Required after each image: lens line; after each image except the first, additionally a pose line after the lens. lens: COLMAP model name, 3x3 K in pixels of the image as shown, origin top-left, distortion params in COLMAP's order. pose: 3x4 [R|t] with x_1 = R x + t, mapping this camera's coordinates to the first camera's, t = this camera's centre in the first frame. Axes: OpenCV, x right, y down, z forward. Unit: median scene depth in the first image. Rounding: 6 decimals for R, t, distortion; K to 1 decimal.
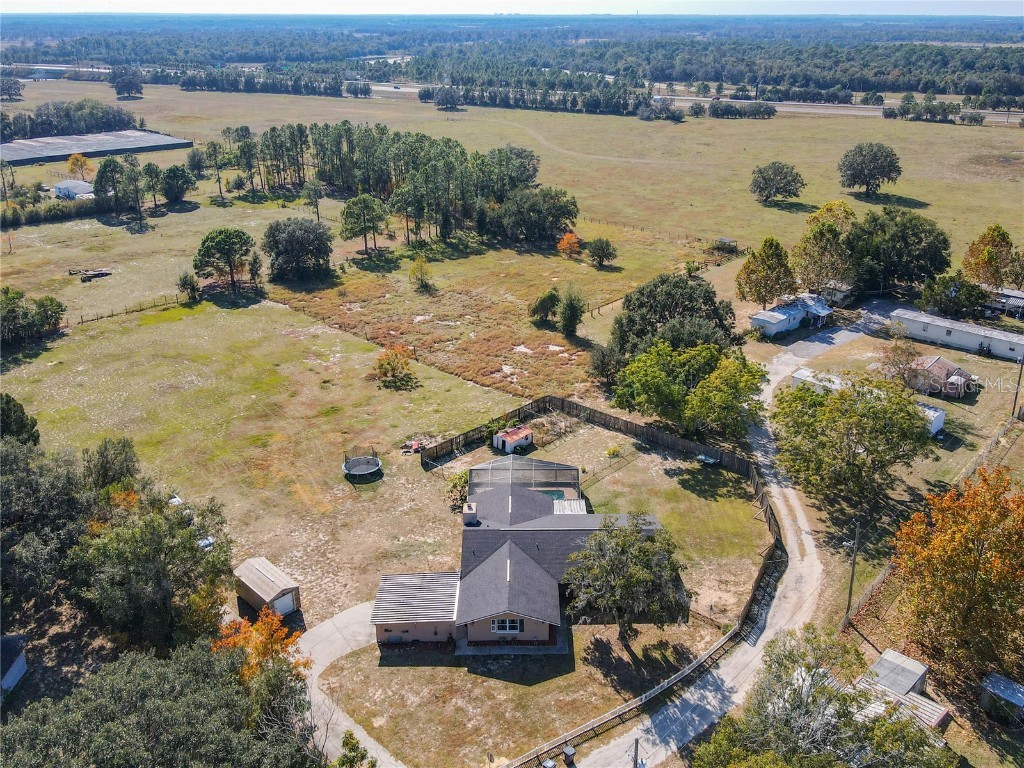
lens RADIAL K [[856.1, 0, 525.1], [0, 856.1, 352.0], [0, 0, 1]] dist [-0.006306, 0.013396]
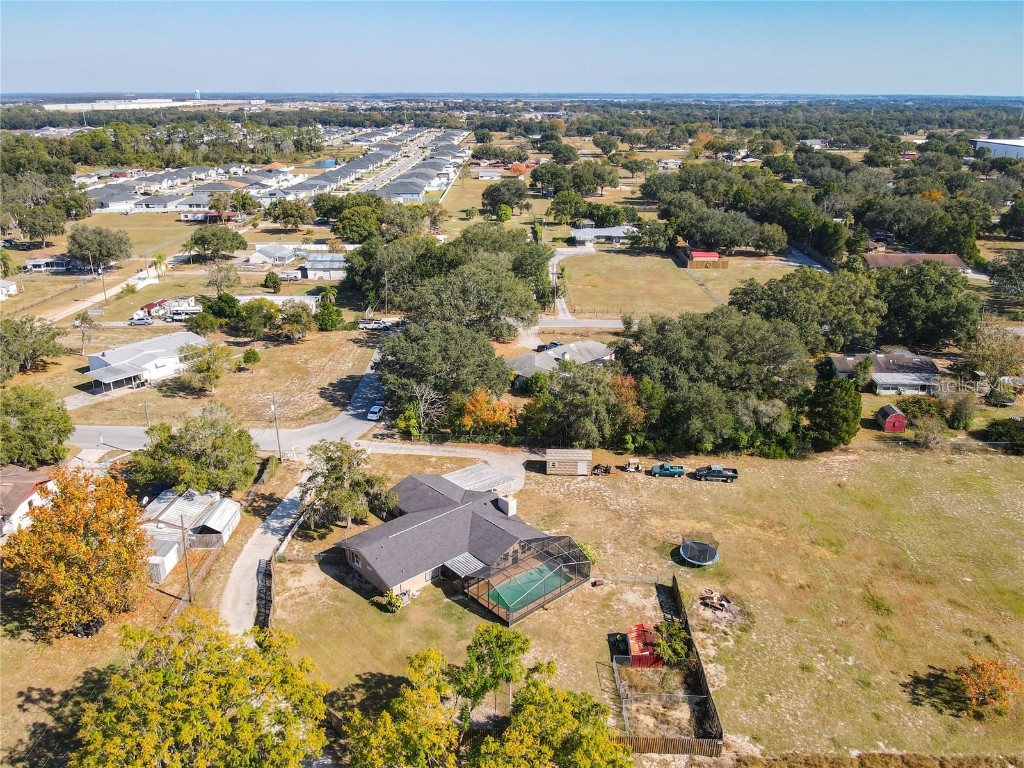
lens RADIAL K [[784.9, 0, 499.6], [0, 784.9, 384.0], [0, 0, 1]] dist [-0.005368, -0.001255]
pose [[-0.750965, 0.229563, -0.619154, 0.458811], [-0.245335, 0.773520, 0.584361, -0.453851], [0.613076, 0.590735, -0.524567, 1.150110]]
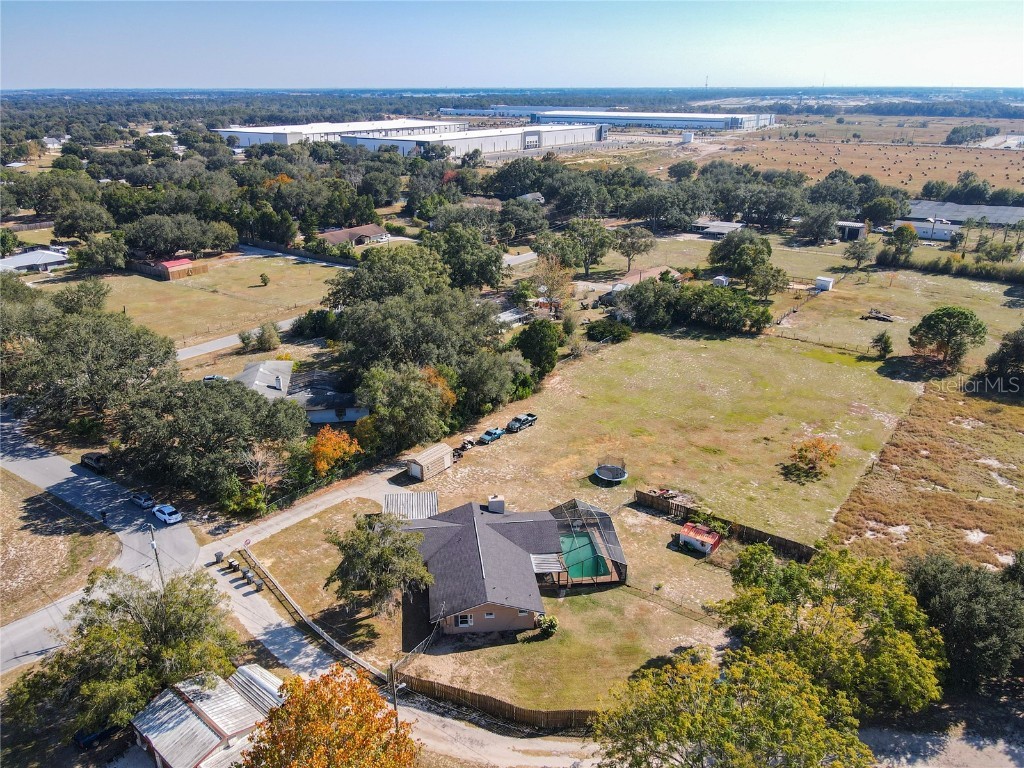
lens RADIAL K [[763.2, 0, 503.1], [0, 763.2, 402.9], [0, 0, 1]] dist [-0.000592, -0.000151]
pose [[0.109798, 0.379700, -0.918571, 0.679393], [-0.363626, 0.875439, 0.318406, -0.218407], [0.925052, 0.299056, 0.234190, 0.558271]]
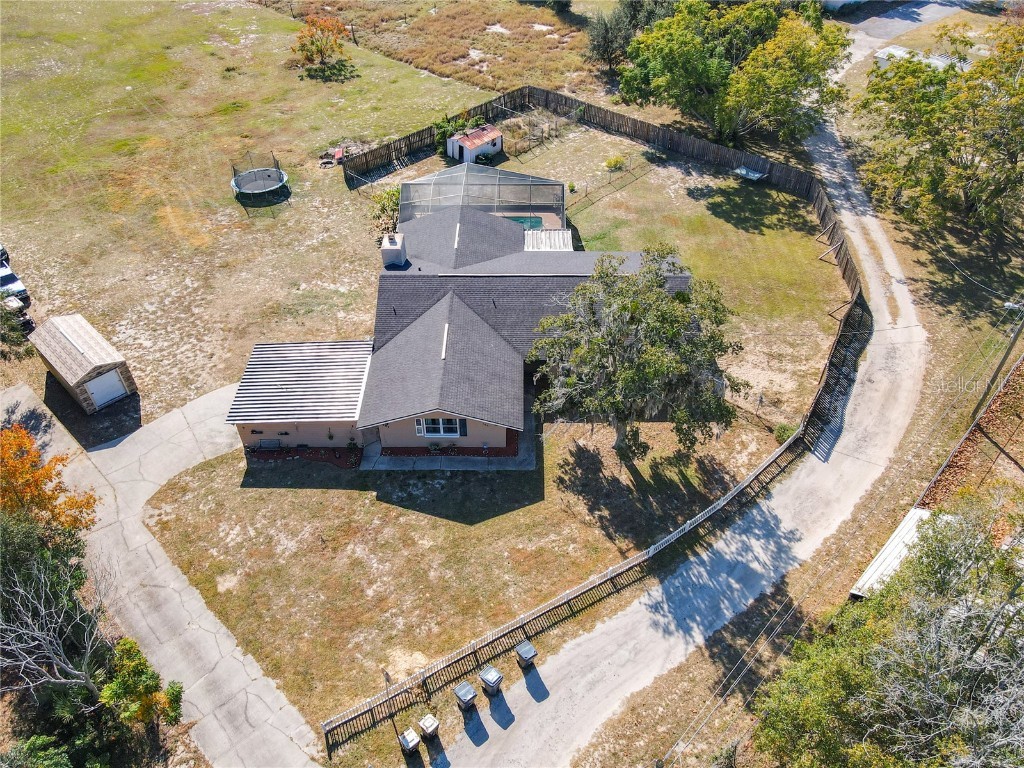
lens RADIAL K [[761.5, 0, 507.3], [0, 761.5, 426.3], [0, 0, 1]] dist [0.007480, 0.004215]
pose [[0.999806, 0.010237, -0.016832, 0.025951], [-0.002629, 0.916084, 0.400979, 0.061498], [0.019524, -0.400857, 0.915933, 0.324808]]
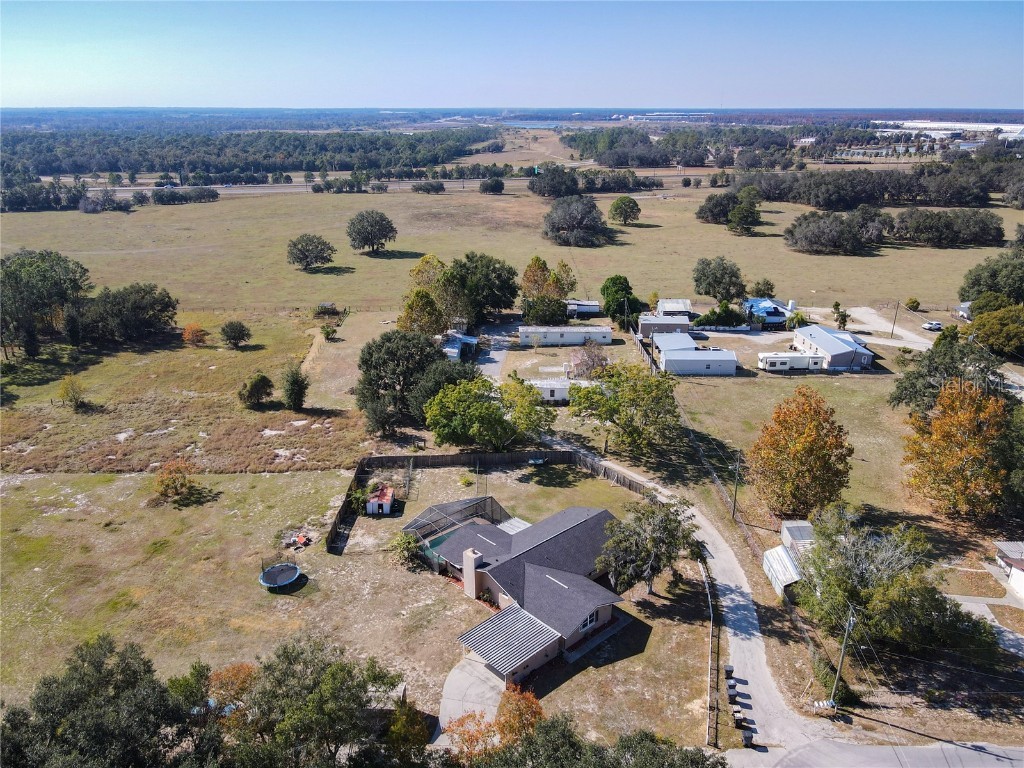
lens RADIAL K [[765.2, 0, 508.6], [0, 765.2, 382.4], [0, 0, 1]] dist [0.003251, 0.001572]
pose [[0.737120, -0.231105, 0.635016, -0.467846], [0.250575, 0.966188, 0.060766, -0.059165], [-0.627588, 0.114327, 0.770105, 0.151436]]
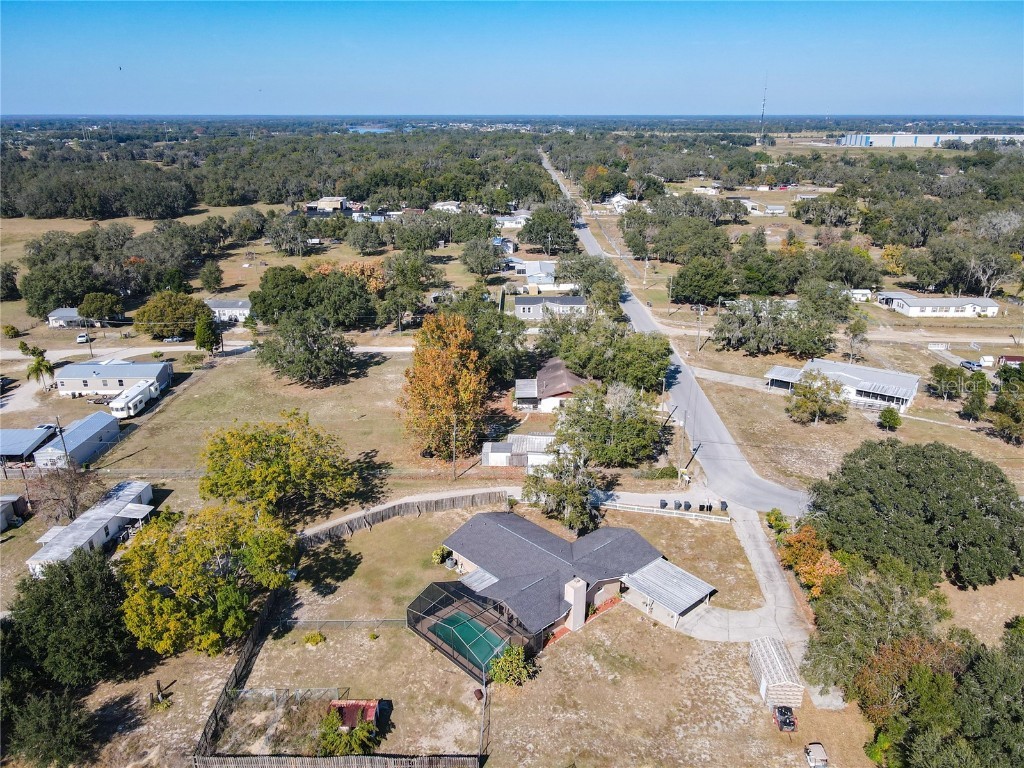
lens RADIAL K [[761.2, 0, 512.0], [0, 761.2, 384.0], [0, 0, 1]] dist [0.003391, 0.005326]
pose [[-0.675582, -0.248481, 0.694152, -0.460535], [0.270038, 0.792683, 0.546565, -0.414425], [-0.686053, 0.556697, -0.468423, 1.050941]]
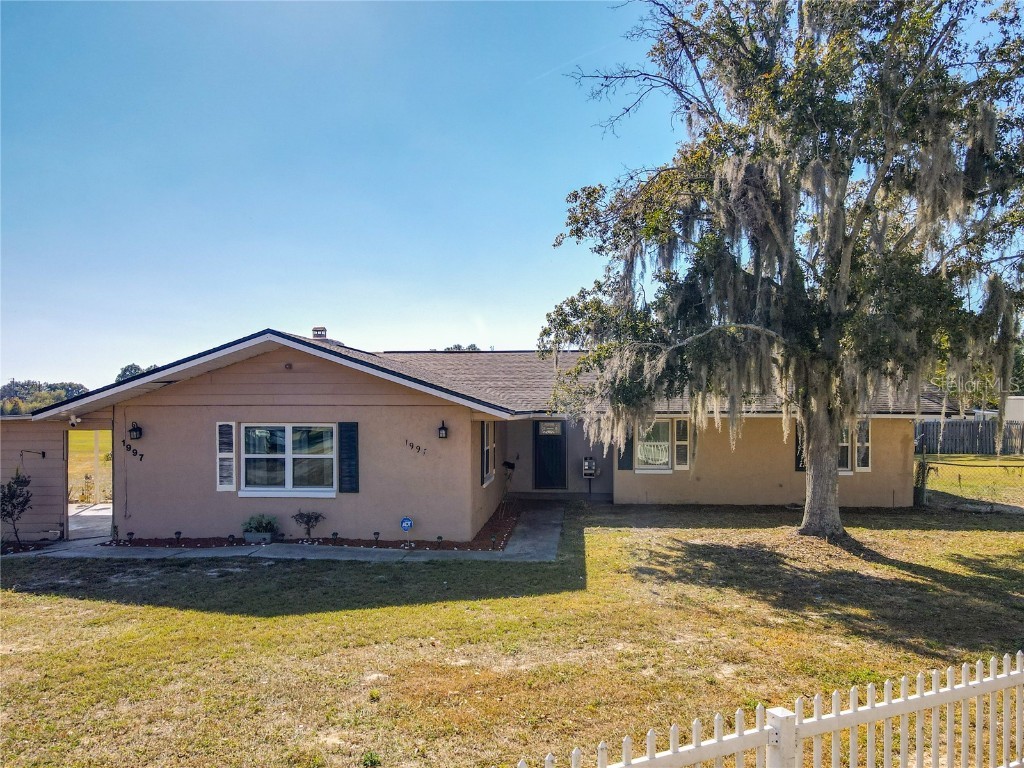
lens RADIAL K [[754.6, 0, 505.8], [0, 754.6, 413.8], [0, 0, 1]] dist [0.021965, 0.001879]
pose [[0.995361, -0.000205, -0.096214, 0.037258], [-0.034512, 0.932686, -0.359033, 0.255437], [0.089811, 0.360688, 0.928352, 0.552887]]
